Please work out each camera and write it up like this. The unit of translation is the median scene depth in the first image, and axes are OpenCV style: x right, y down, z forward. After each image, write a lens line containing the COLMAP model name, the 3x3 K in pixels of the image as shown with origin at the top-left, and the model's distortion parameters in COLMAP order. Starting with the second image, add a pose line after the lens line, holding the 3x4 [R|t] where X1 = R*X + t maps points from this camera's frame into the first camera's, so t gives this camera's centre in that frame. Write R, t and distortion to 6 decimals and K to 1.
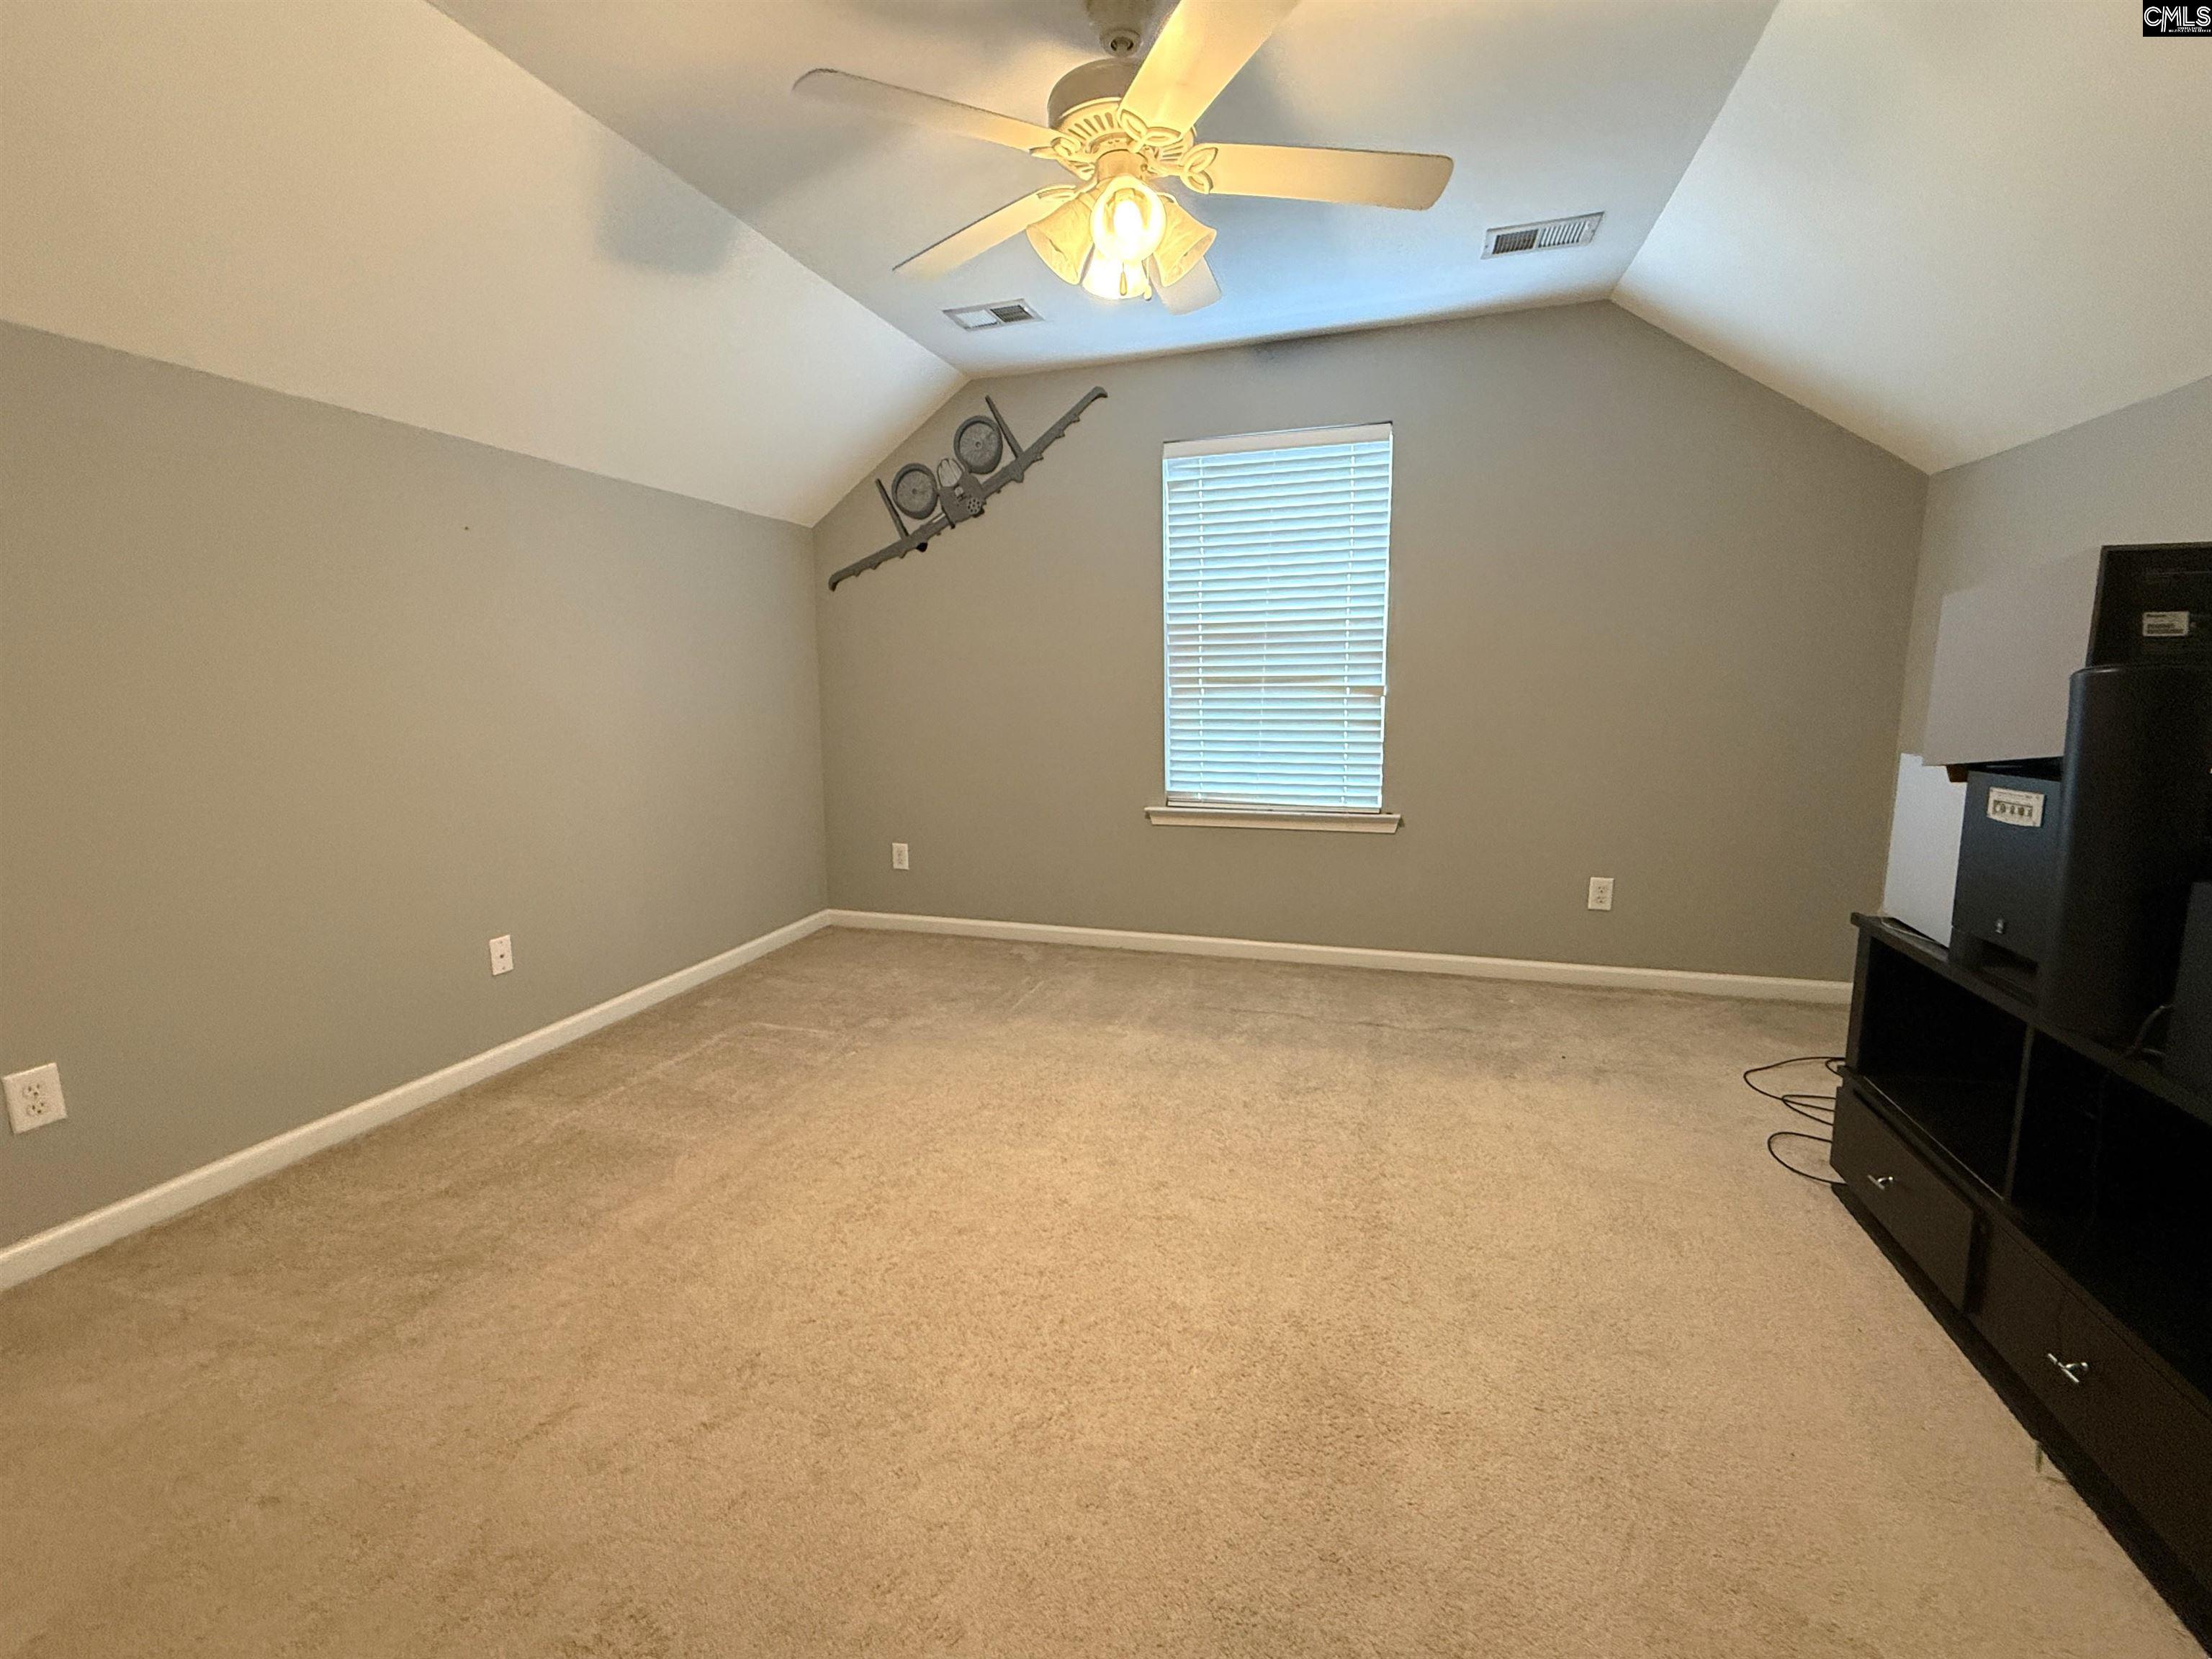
lens RADIAL K [[960.8, 0, 1141.1], [0, 960.8, 833.1], [0, 0, 1]] dist [-0.000180, 0.000080]
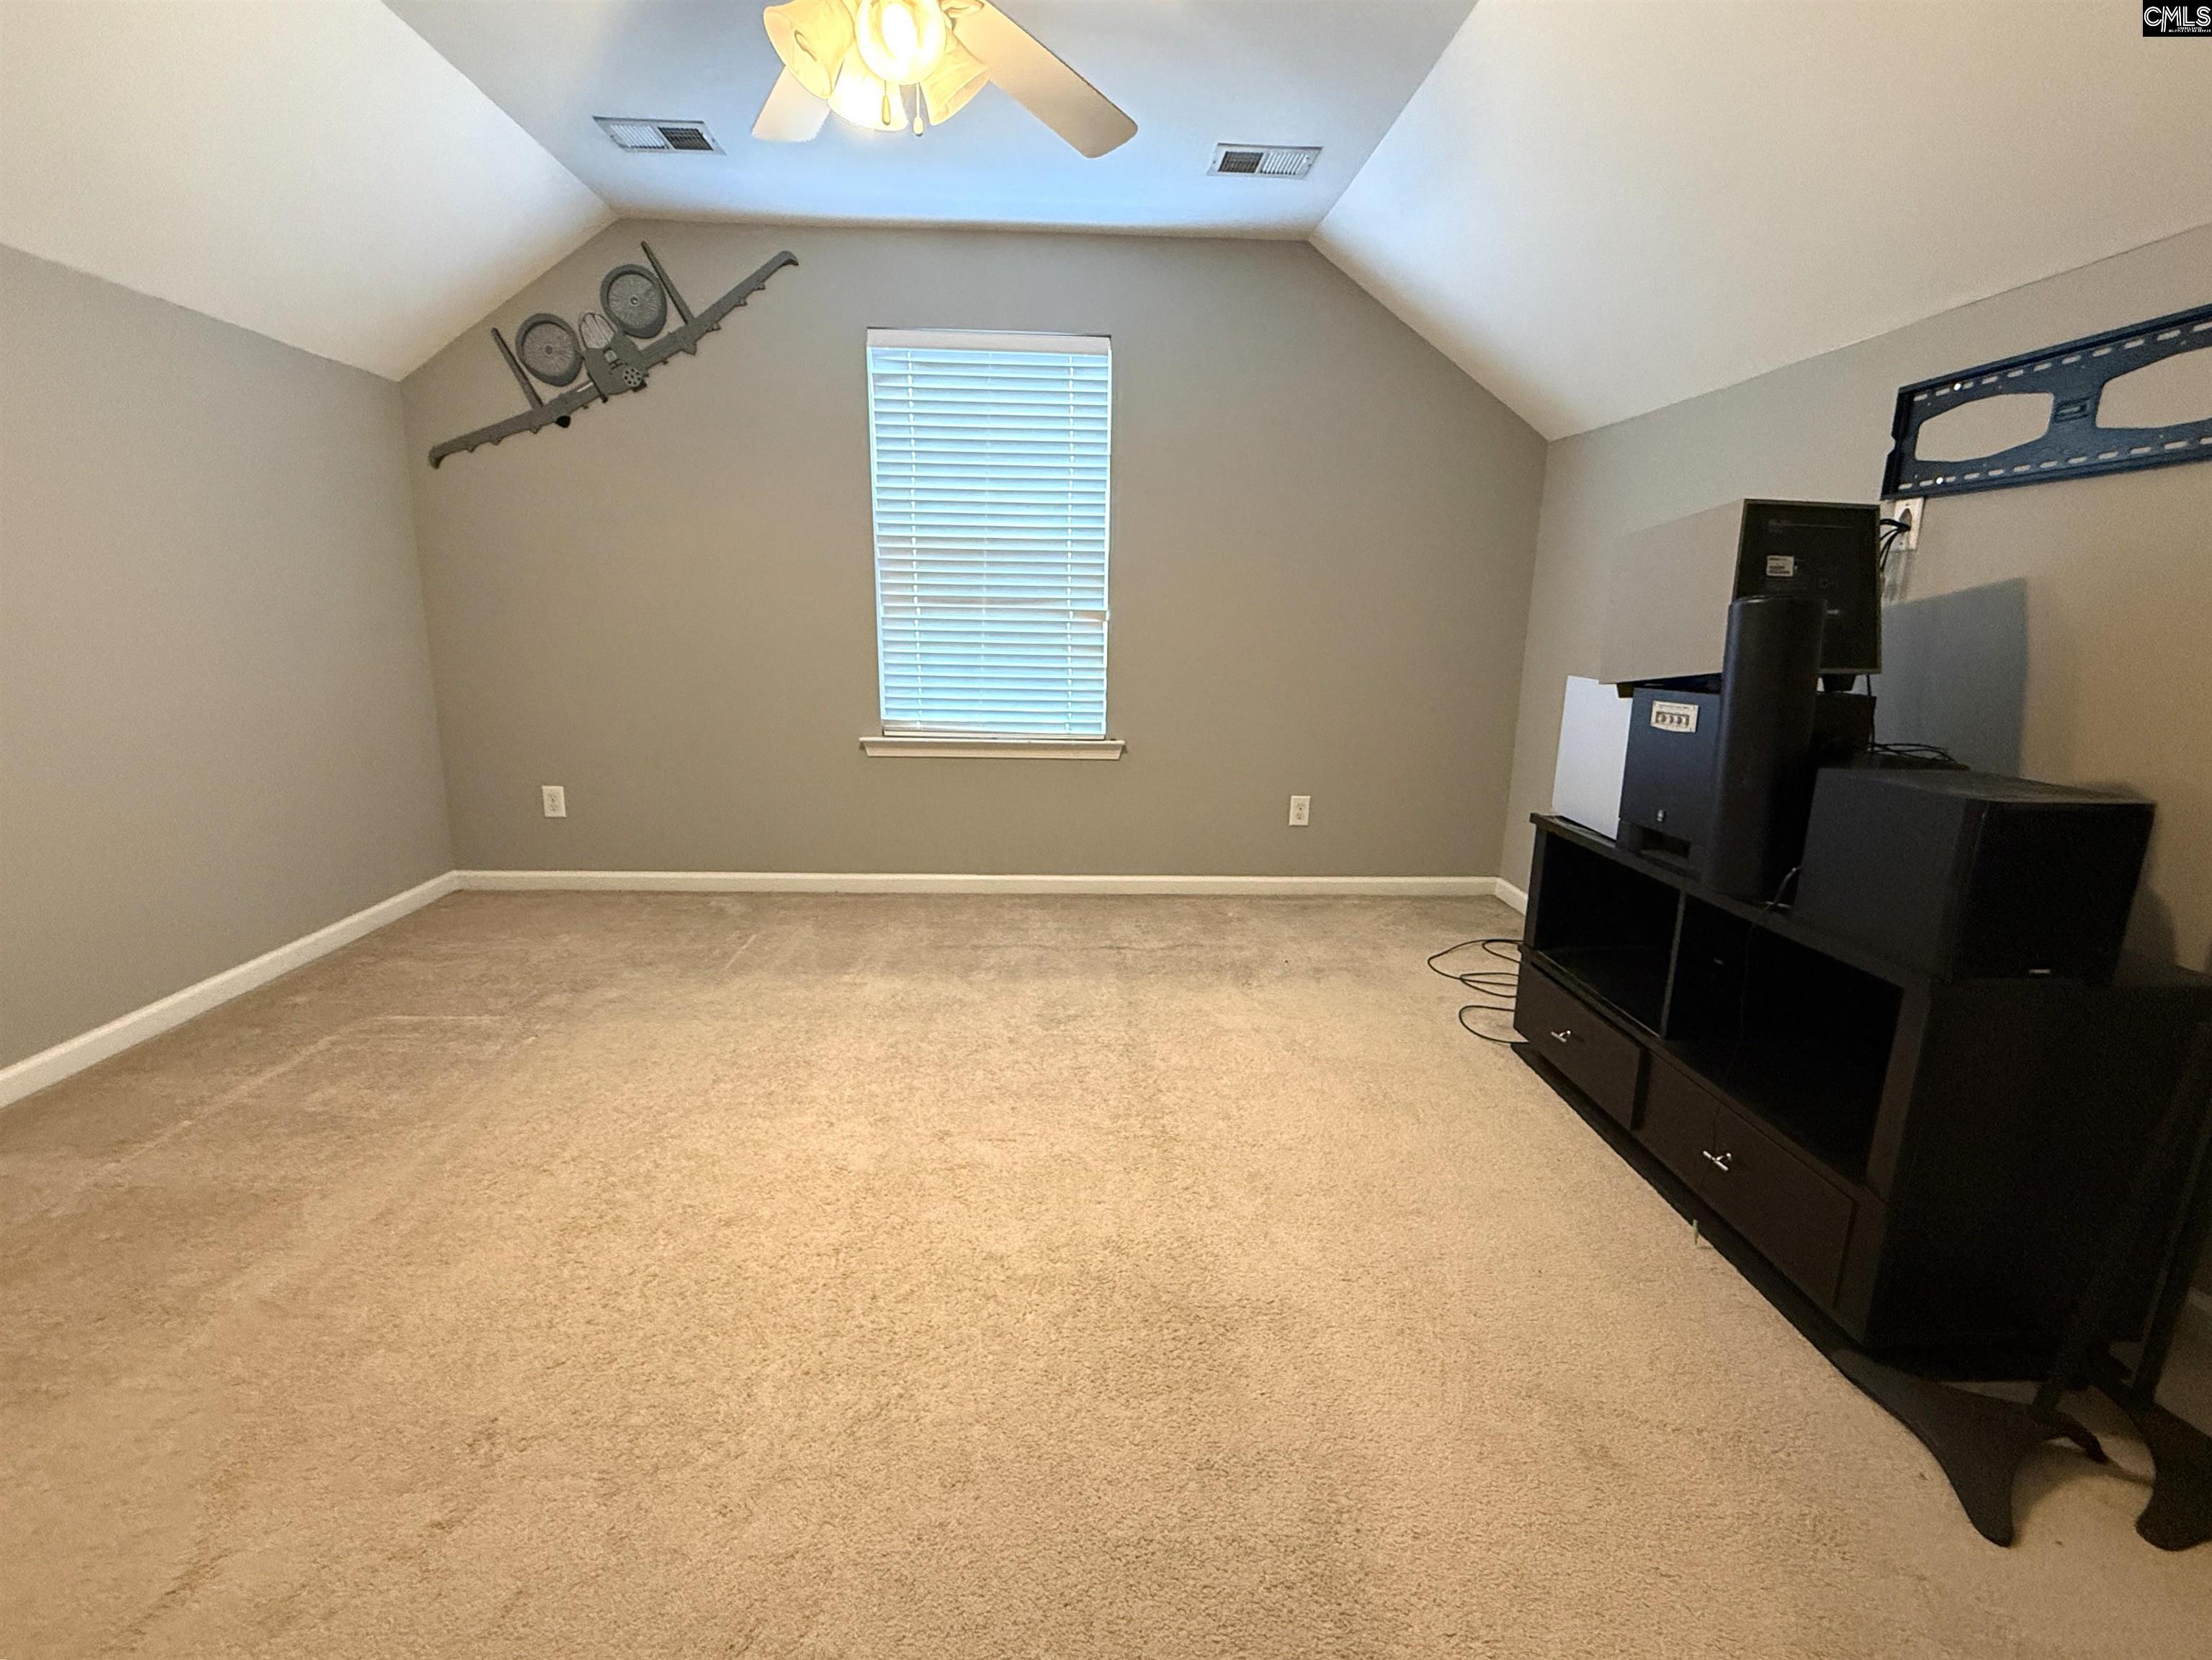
lens RADIAL K [[961.0, 0, 1141.1], [0, 961.0, 833.6], [0, 0, 1]] dist [-0.000180, 0.000080]
pose [[0.936724, -0.049897, 0.346493, -0.093988], [0.027166, 0.997166, 0.070156, 0.010701], [-0.349012, -0.056304, 0.935425, 0.060920]]
